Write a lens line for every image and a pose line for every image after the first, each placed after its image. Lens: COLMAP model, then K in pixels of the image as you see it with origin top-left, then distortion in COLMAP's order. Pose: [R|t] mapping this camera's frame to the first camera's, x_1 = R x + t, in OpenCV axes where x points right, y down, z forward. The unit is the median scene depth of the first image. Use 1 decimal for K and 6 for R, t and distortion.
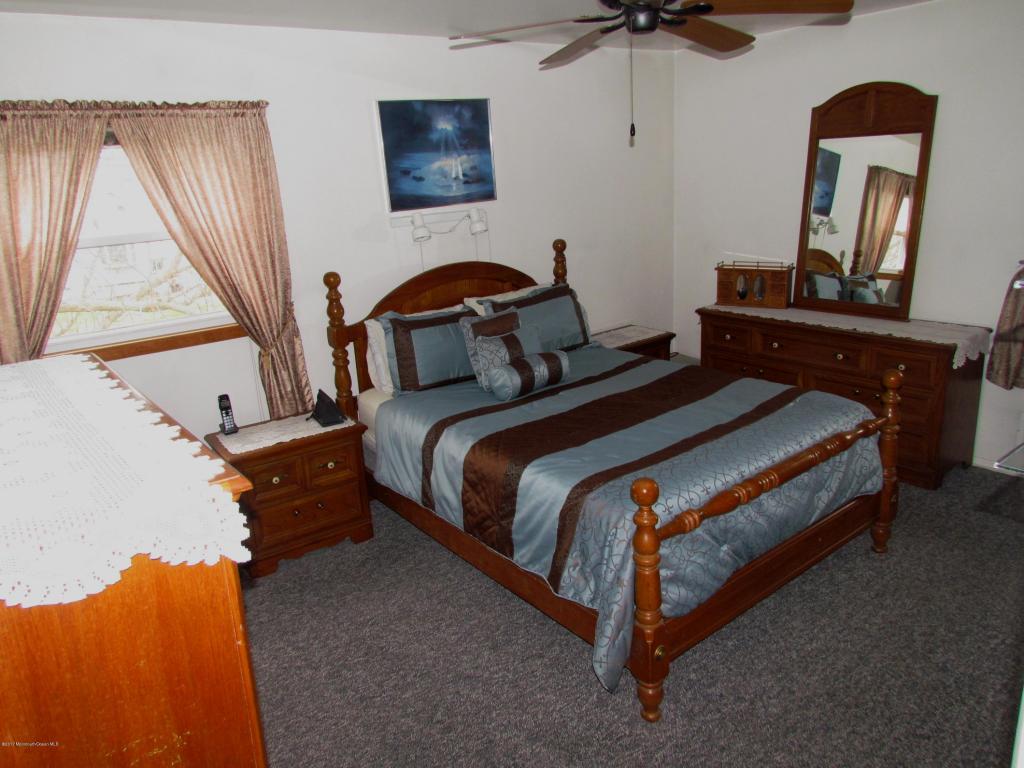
lens RADIAL K [[728.1, 0, 505.7], [0, 728.1, 383.7], [0, 0, 1]] dist [-0.037604, 0.002697]
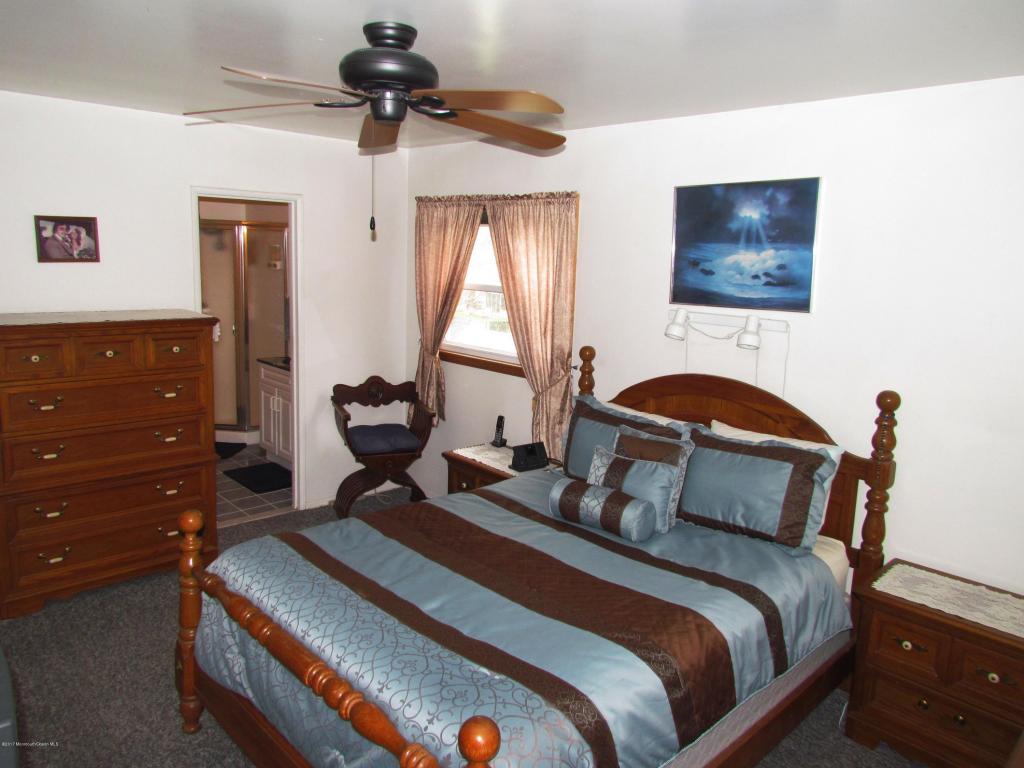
lens RADIAL K [[728.1, 0, 506.9], [0, 728.1, 379.9], [0, 0, 1]] dist [-0.037604, 0.002697]
pose [[0.102620, 0.228910, -0.968023, 0.724223], [-0.324326, 0.927681, 0.184988, -0.244927], [0.940363, 0.294971, 0.169440, 0.663066]]
